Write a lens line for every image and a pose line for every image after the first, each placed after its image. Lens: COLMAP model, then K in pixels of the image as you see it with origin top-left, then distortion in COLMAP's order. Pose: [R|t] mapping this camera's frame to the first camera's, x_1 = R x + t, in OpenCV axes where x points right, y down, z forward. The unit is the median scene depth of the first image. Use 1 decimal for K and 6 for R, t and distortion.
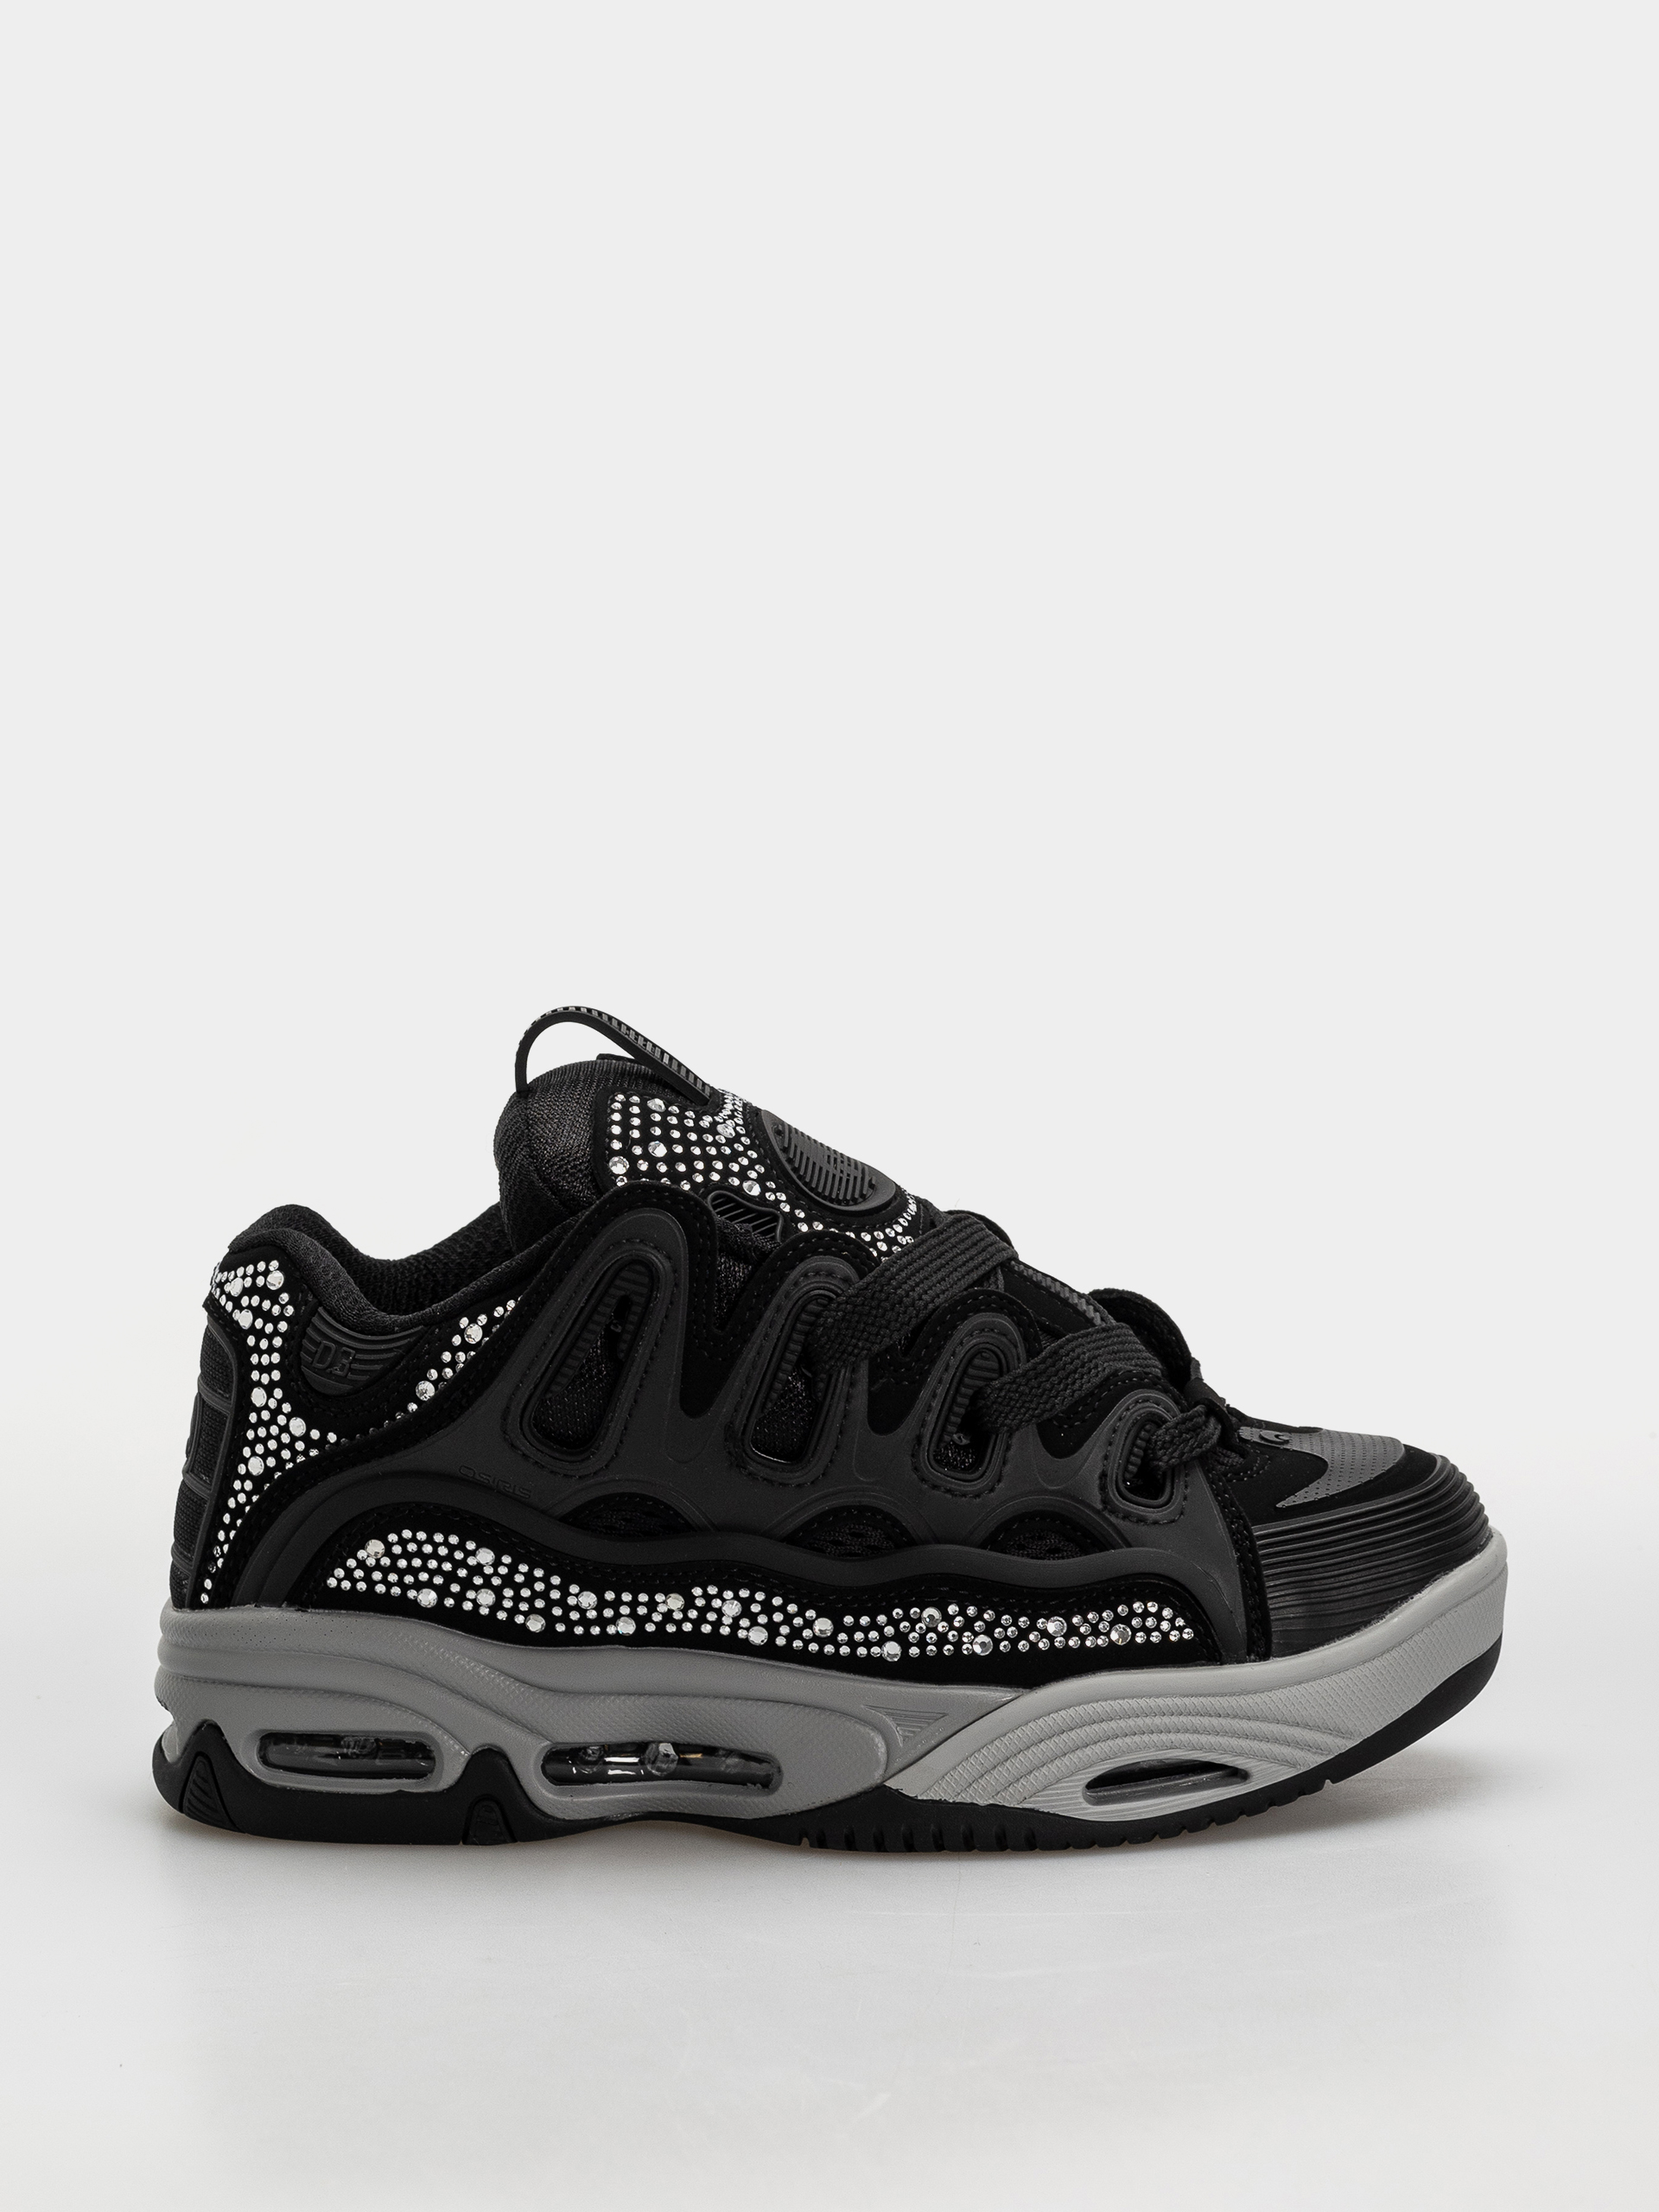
lens RADIAL K [[6468.2, 0, 829.5], [0, 6468.2, 1106.0], [0, 0, 1]] dist [0.483112, -0.327698]
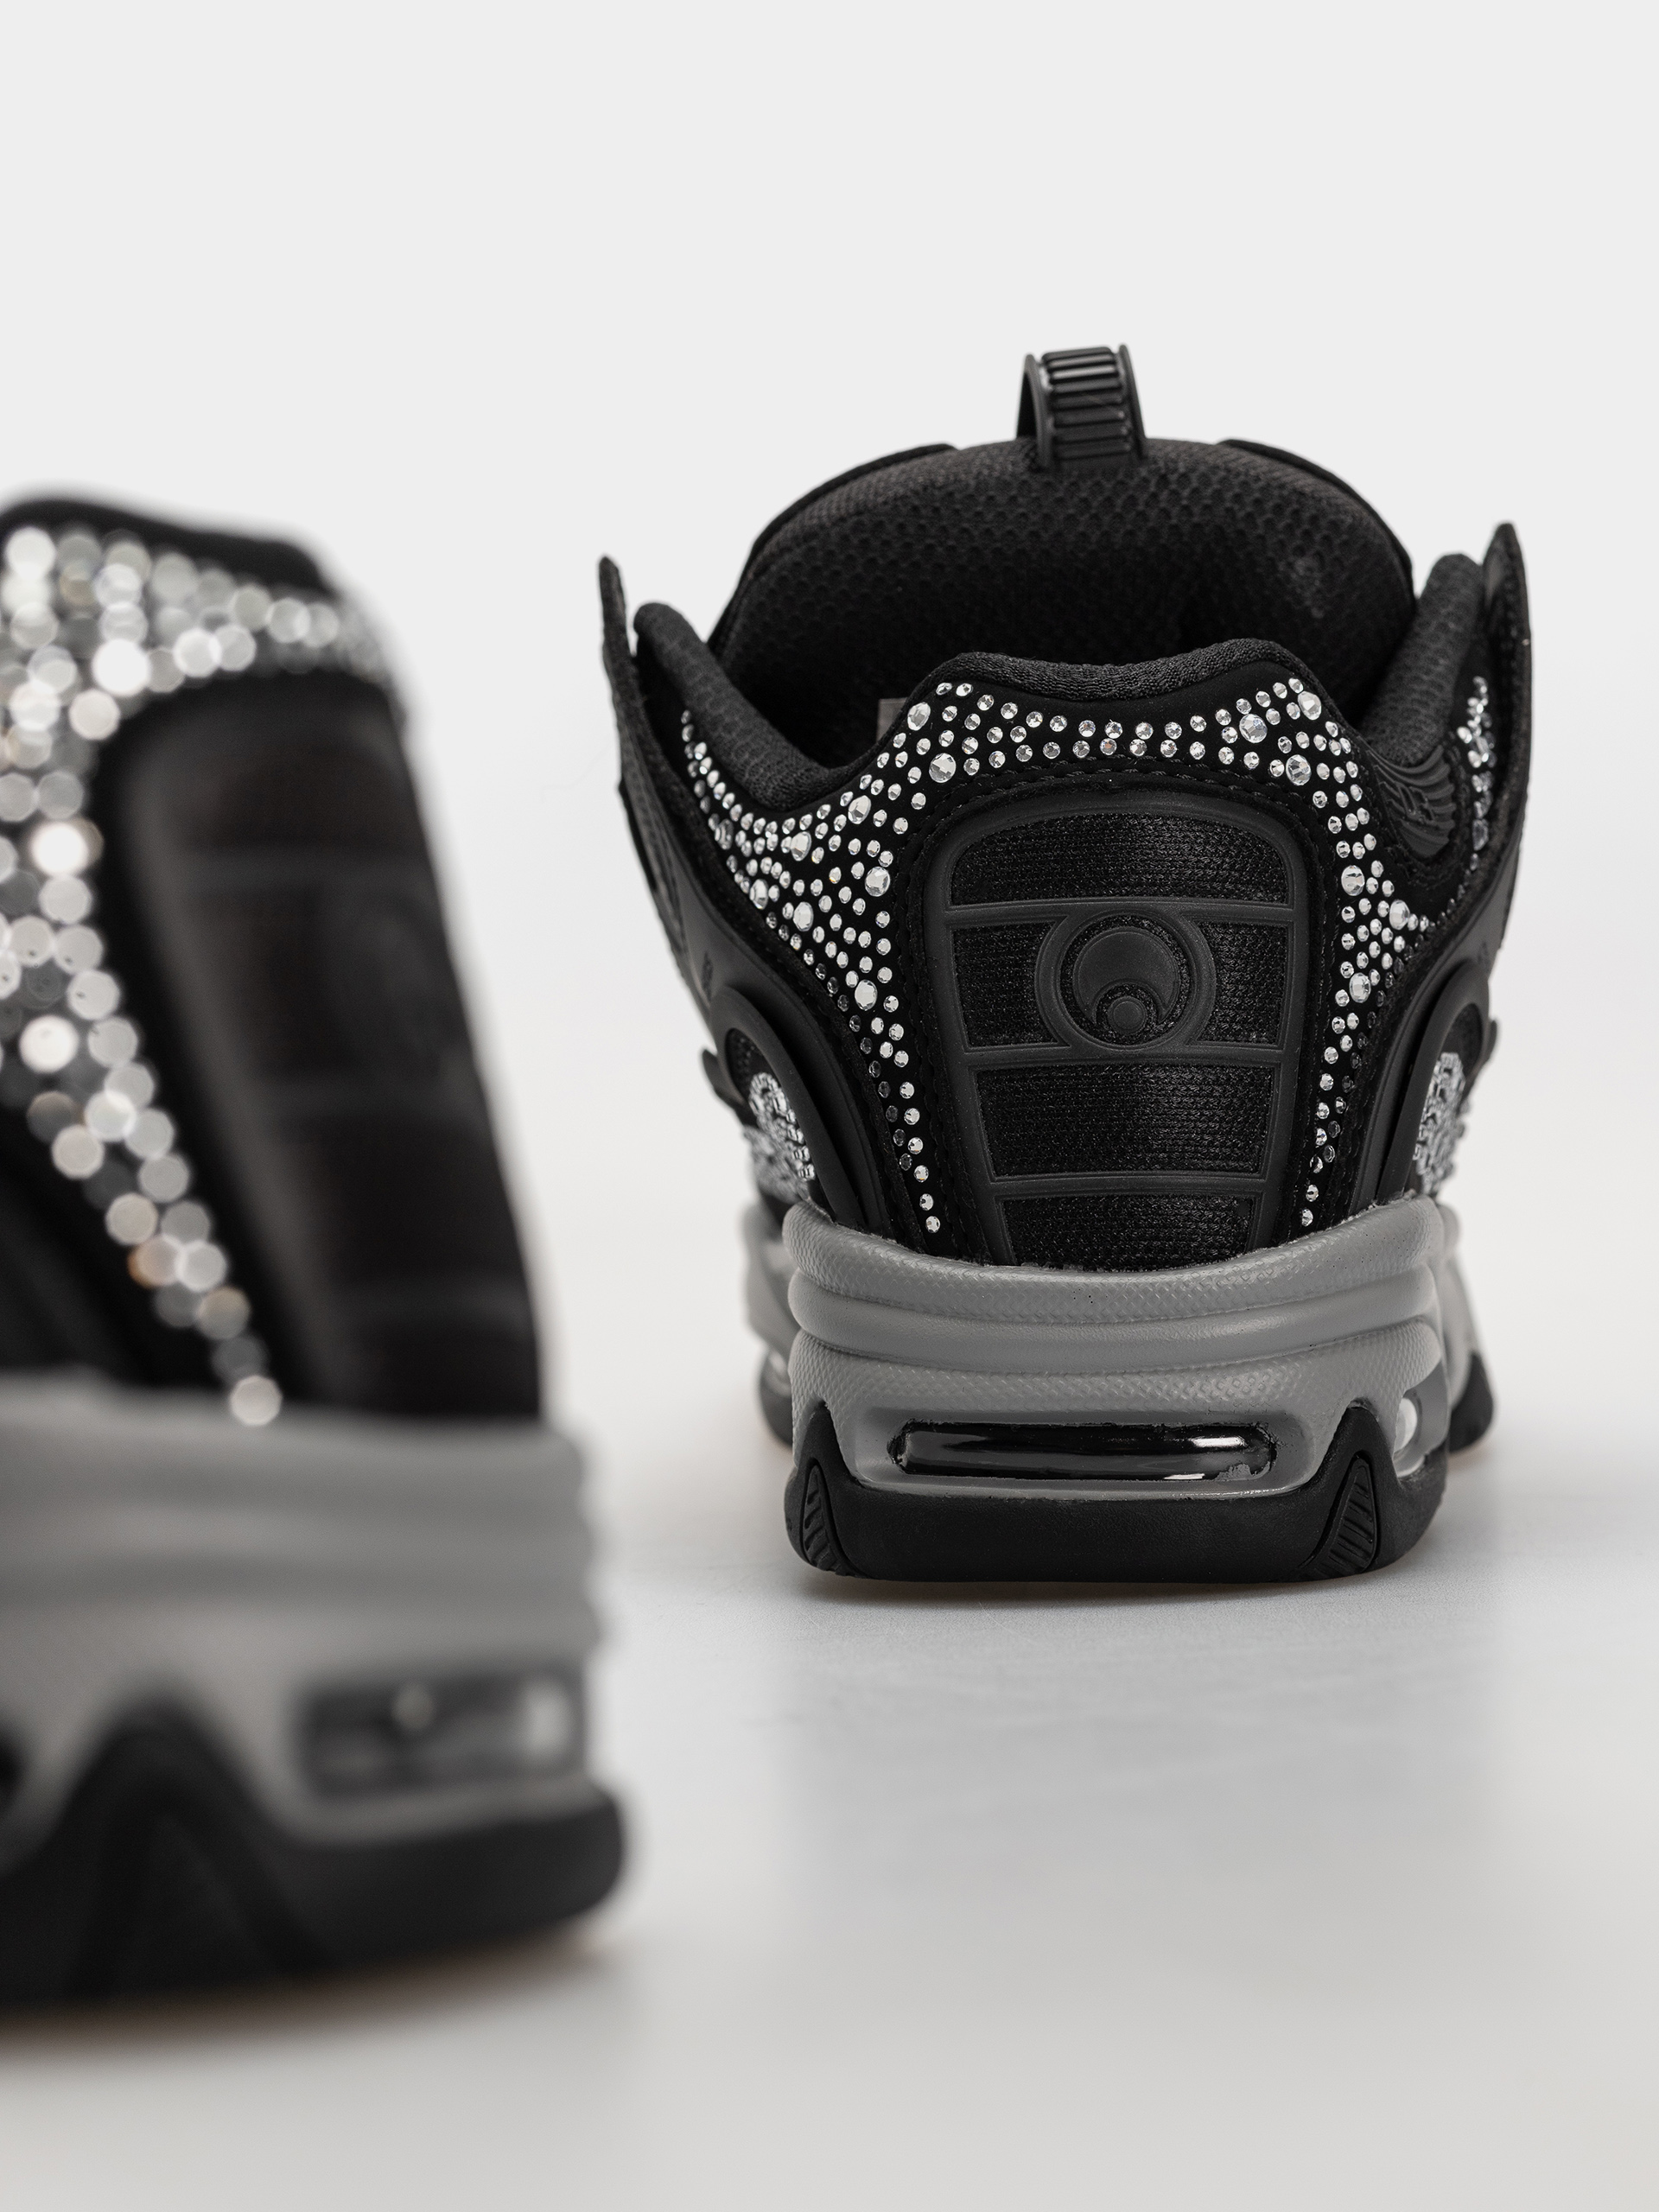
lens RADIAL K [[6468.2, 0, 829.5], [0, 6468.2, 1106.0], [0, 0, 1]] dist [0.483112, -0.327698]
pose [[0.005688, -0.044680, 0.998985, -0.735783], [0.183684, 0.982050, 0.042877, 0.029556], [-0.982969, 0.183254, 0.013793, 1.046718]]
